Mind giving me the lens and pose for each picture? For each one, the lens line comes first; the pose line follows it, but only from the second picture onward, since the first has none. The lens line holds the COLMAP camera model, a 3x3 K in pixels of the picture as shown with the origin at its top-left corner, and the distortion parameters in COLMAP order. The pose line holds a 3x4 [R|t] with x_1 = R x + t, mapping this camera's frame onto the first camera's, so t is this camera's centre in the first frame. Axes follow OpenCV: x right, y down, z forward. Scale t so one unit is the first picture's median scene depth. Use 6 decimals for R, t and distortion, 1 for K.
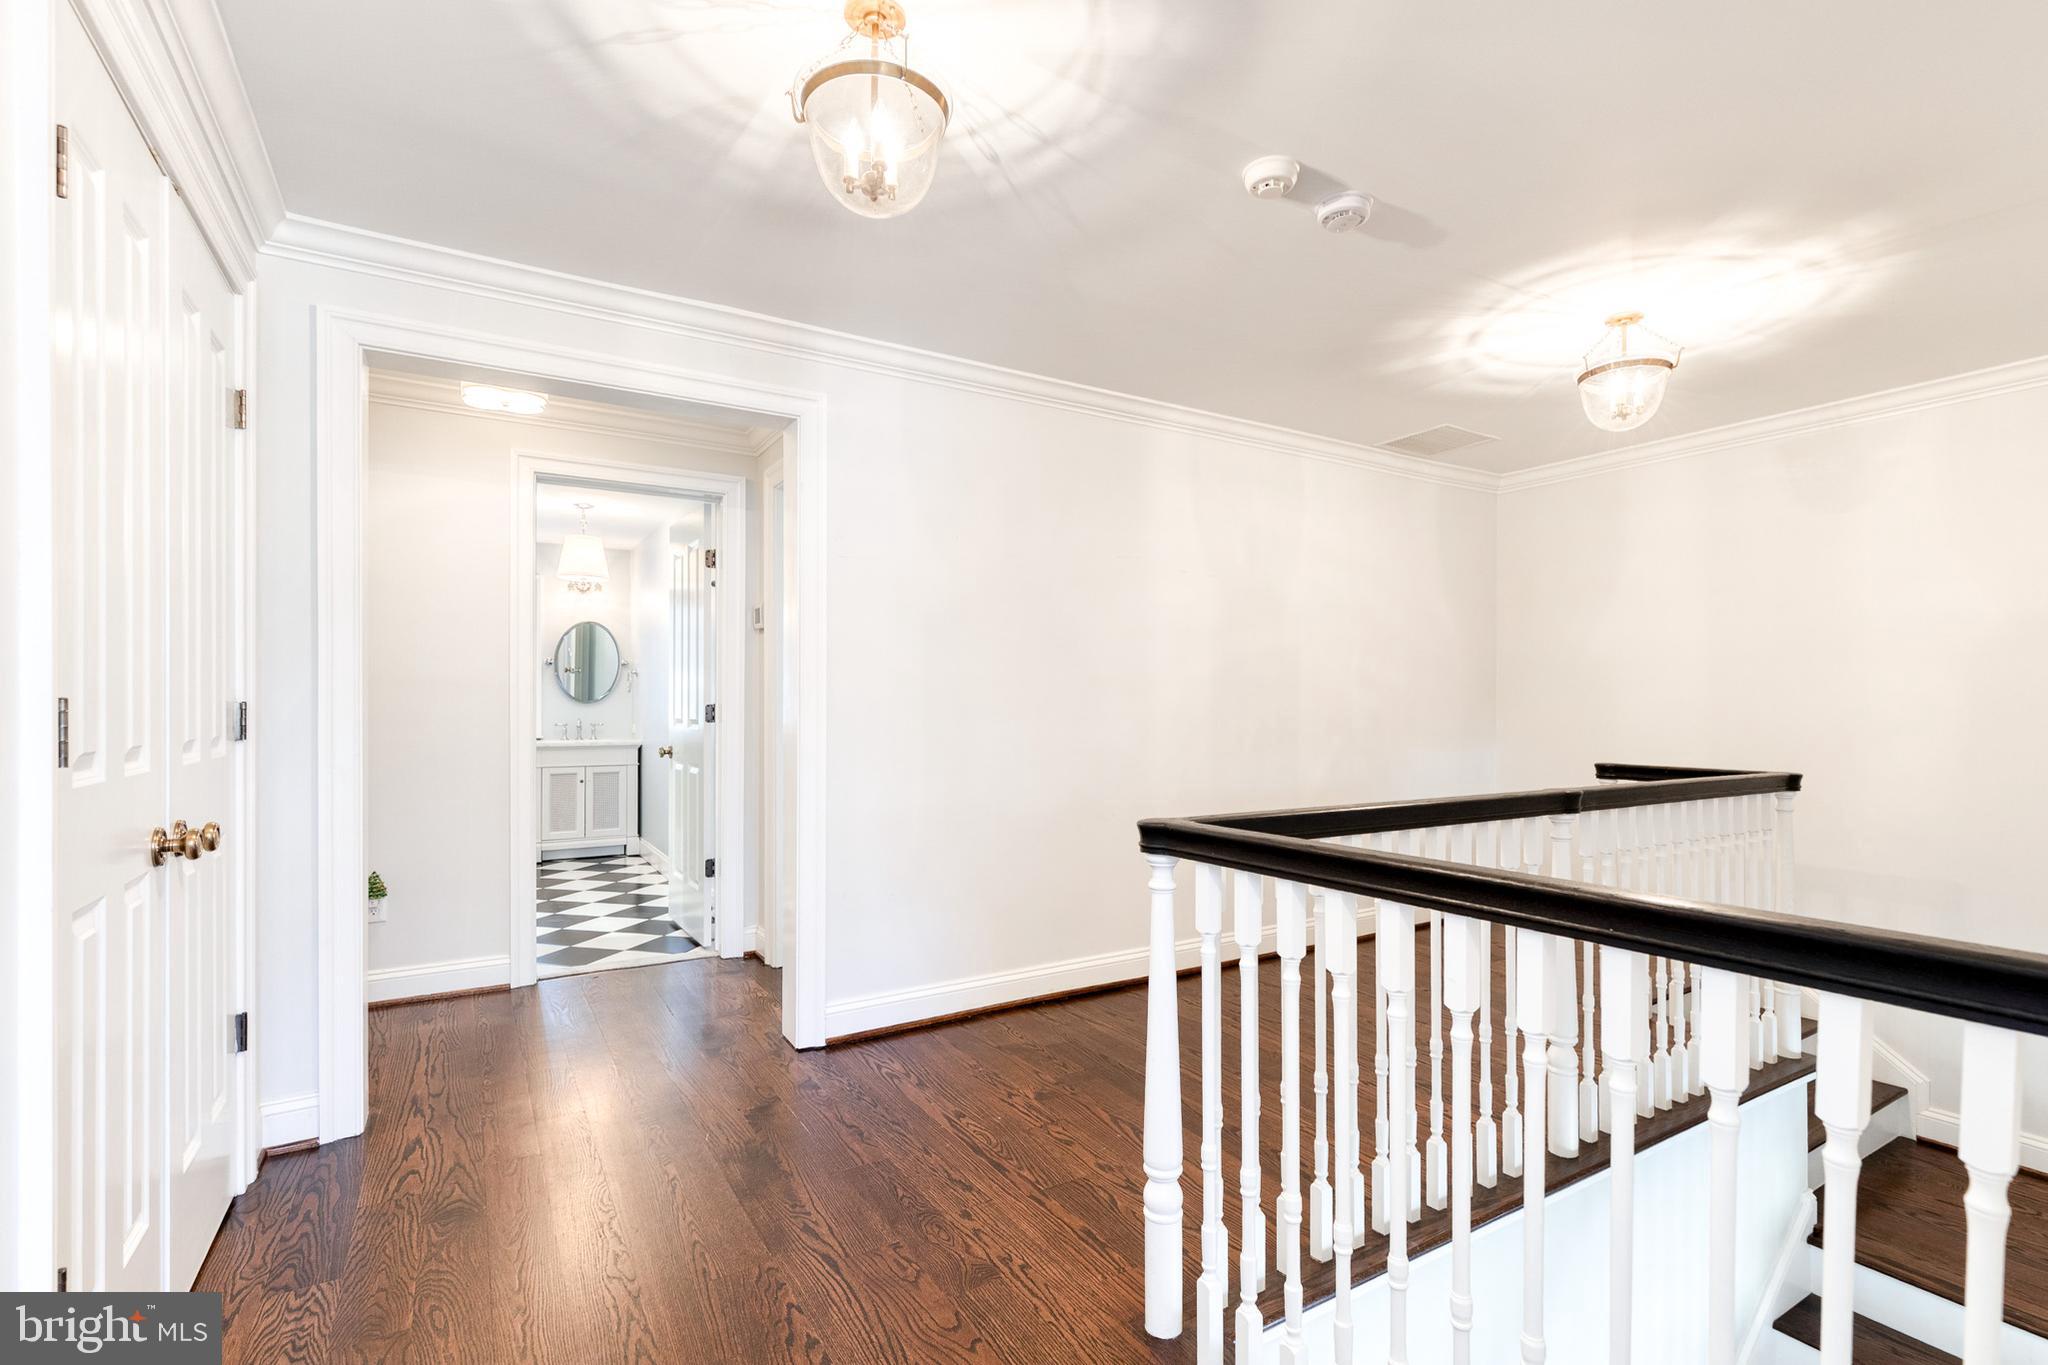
lens RADIAL K [[941.6, 0, 1033.4], [0, 941.6, 698.6], [0, 0, 1]] dist [0.007978, -0.002023]
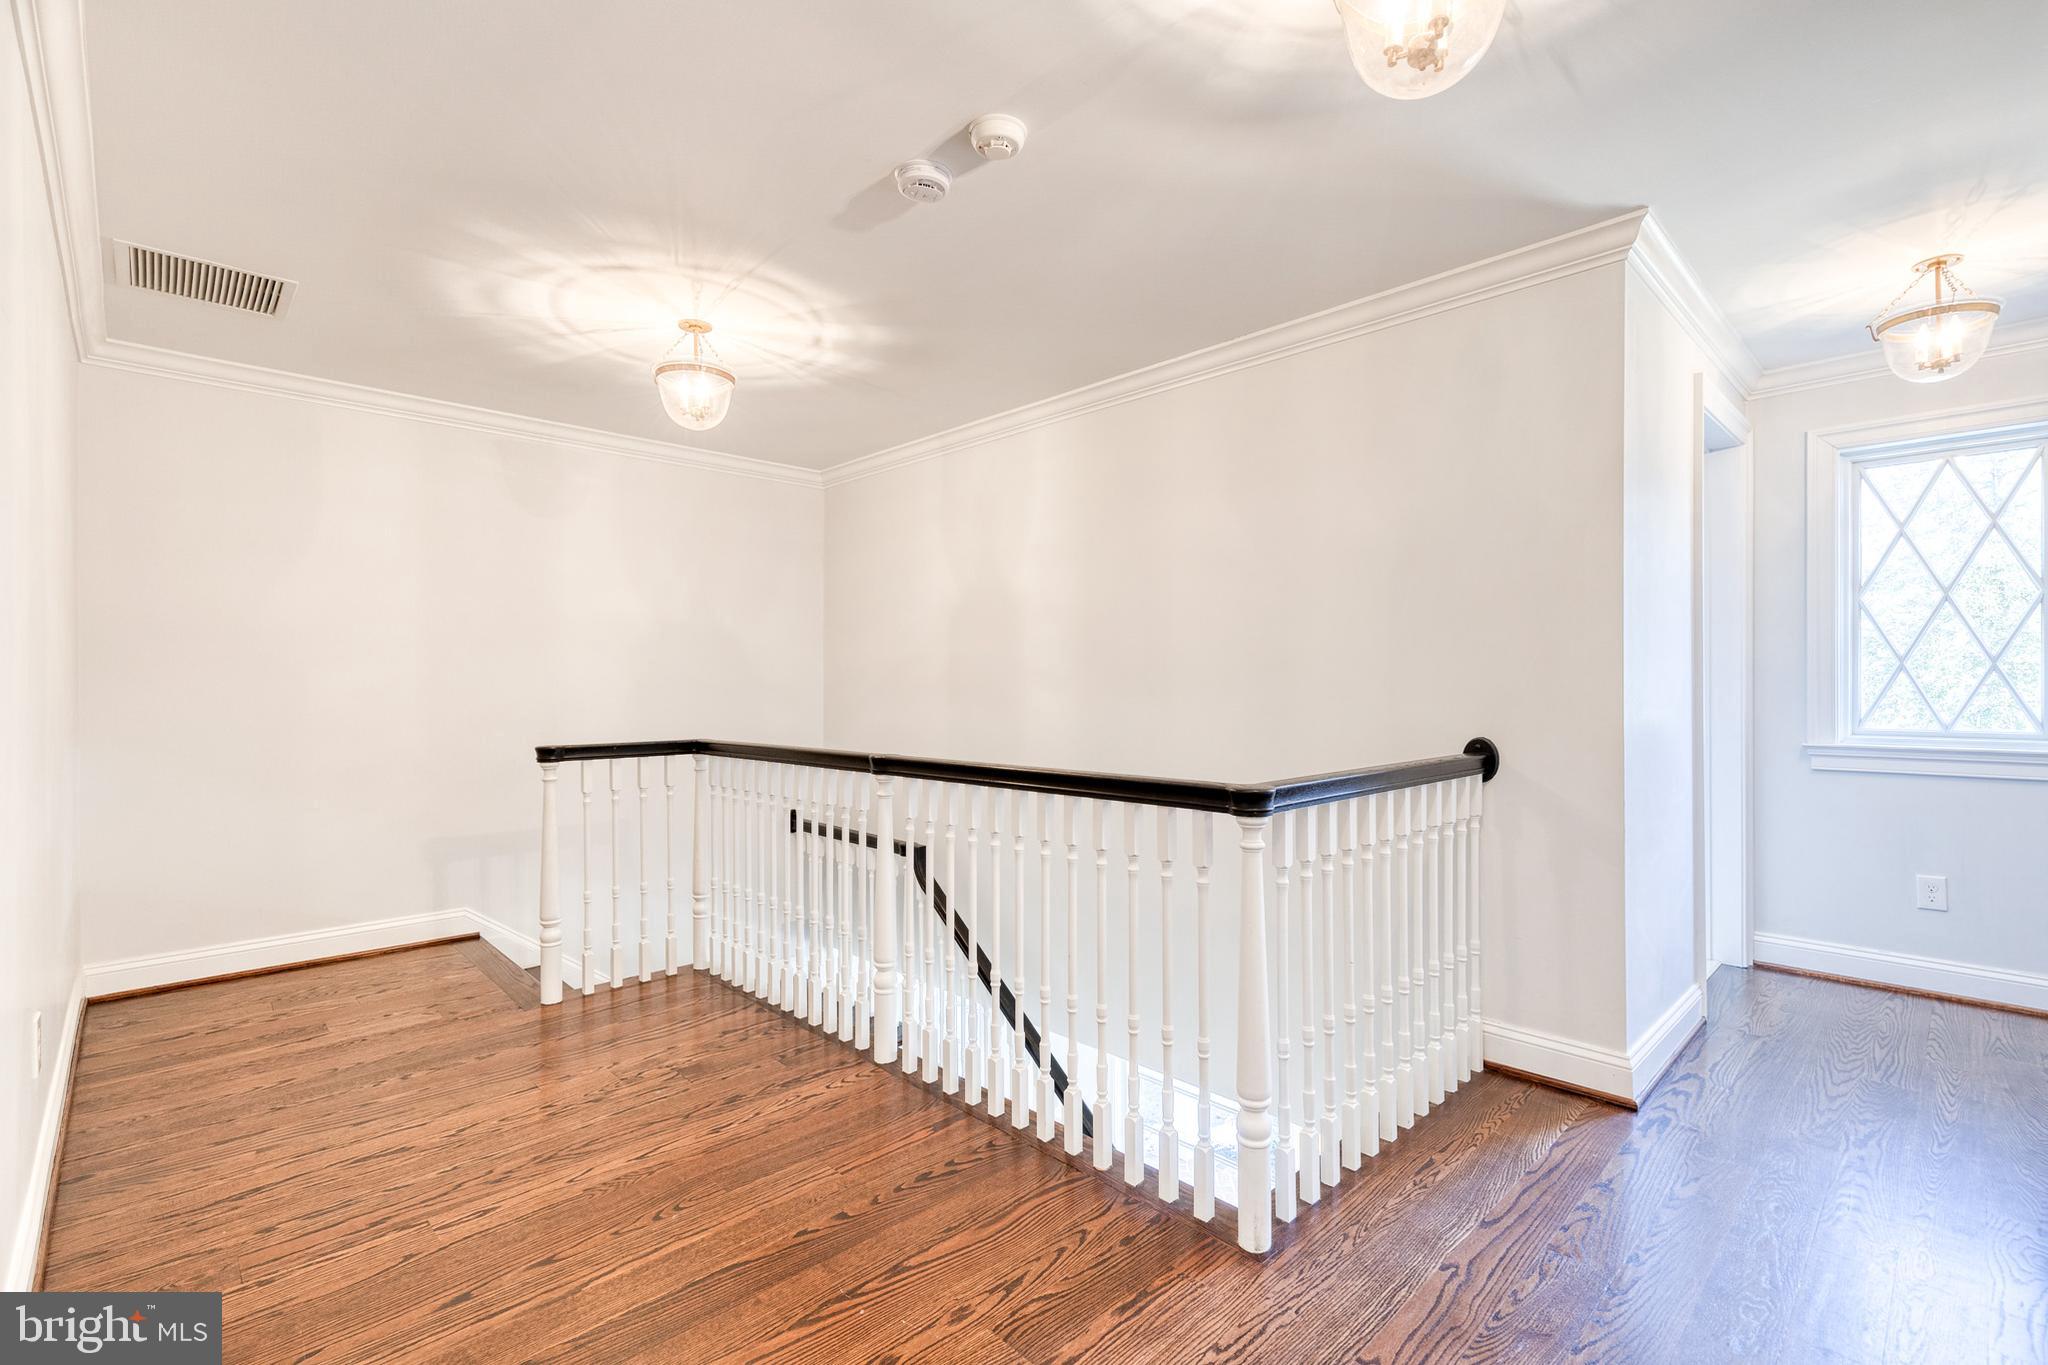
lens RADIAL K [[941.6, 0, 1033.6], [0, 941.6, 681.0], [0, 0, 1]] dist [0.007978, -0.002023]
pose [[-0.242515, 0.001792, 0.970146, -0.537770], [-0.003343, 0.999991, -0.002682, 0.004917], [-0.970142, -0.003894, -0.242507, 0.929165]]
